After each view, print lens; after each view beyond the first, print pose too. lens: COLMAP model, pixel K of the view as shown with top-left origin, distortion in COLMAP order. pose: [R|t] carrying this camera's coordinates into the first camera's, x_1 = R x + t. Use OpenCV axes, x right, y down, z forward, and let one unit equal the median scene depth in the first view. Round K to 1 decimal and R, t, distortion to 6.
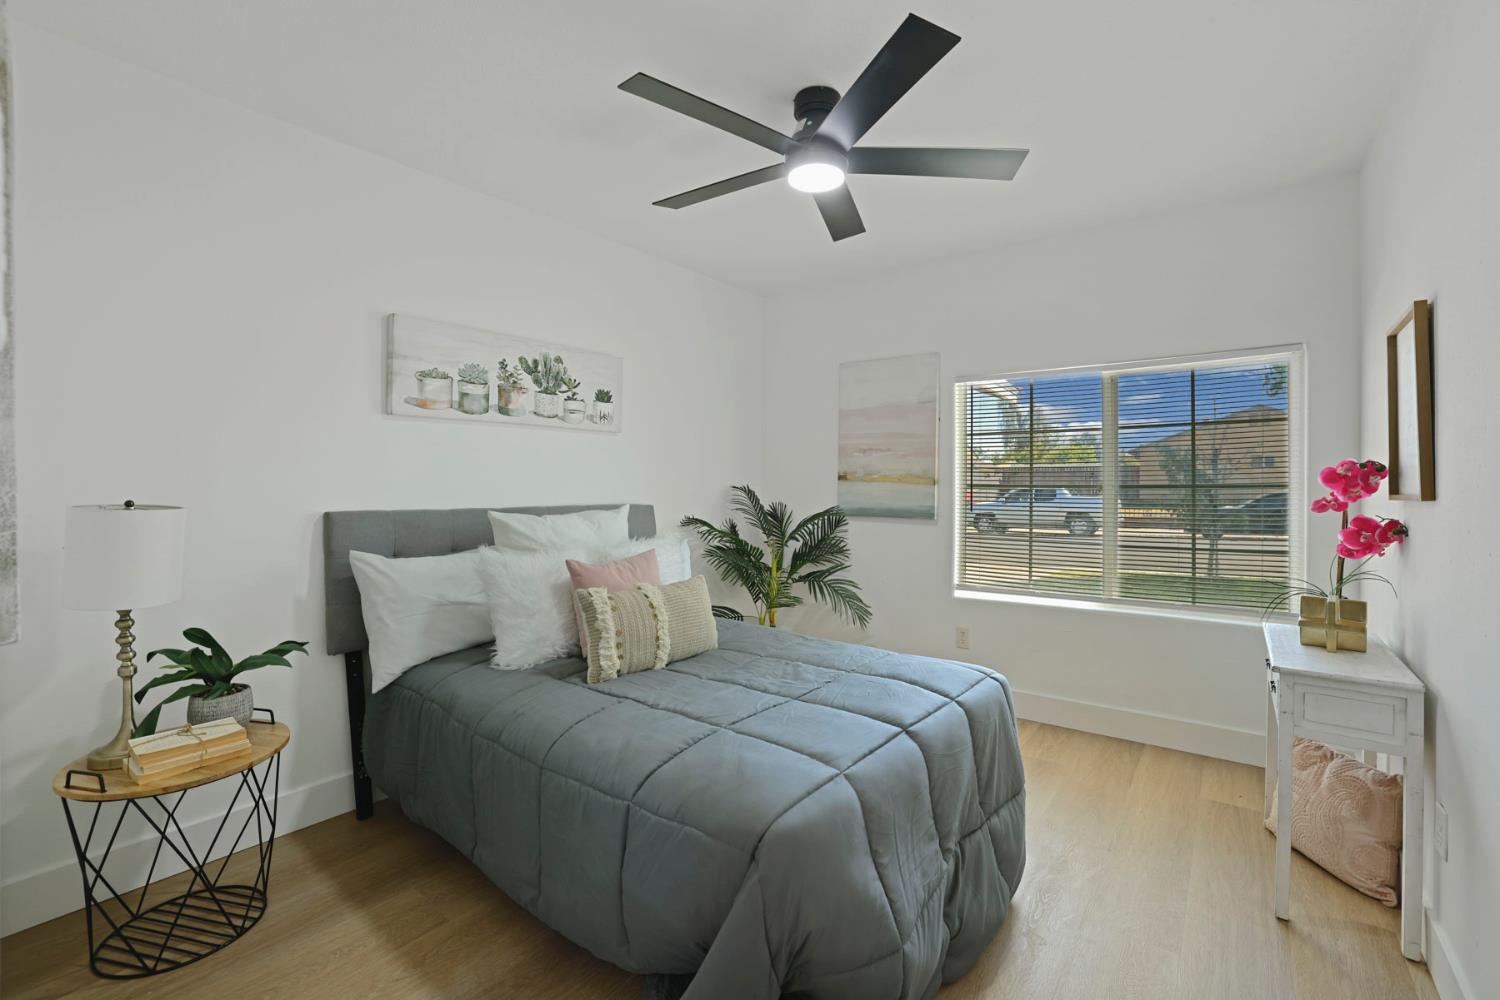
lens RADIAL K [[653.4, 0, 763.2], [0, 653.4, 486.9], [0, 0, 1]] dist [-0.041195, 0.011795]
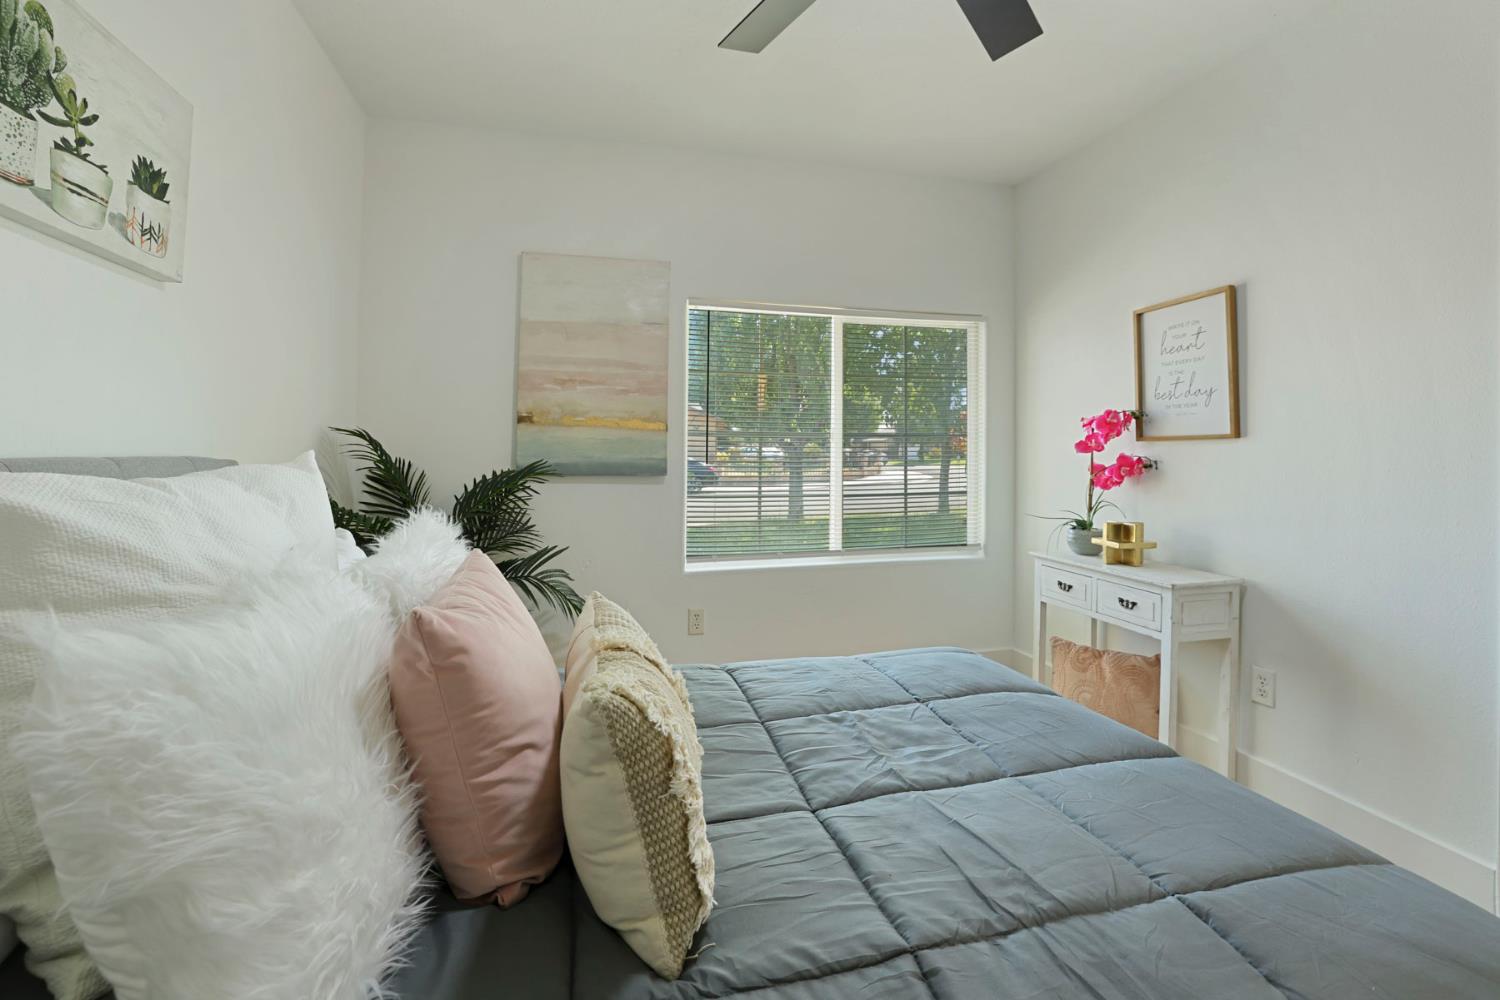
lens RADIAL K [[653.4, 0, 752.6], [0, 653.4, 449.7], [0, 0, 1]] dist [-0.041195, 0.011795]
pose [[0.632200, 0.002329, 0.774801, -0.310673], [0.002882, 0.999981, -0.005357, 0.026242], [-0.774799, 0.005620, 0.632182, 0.481016]]
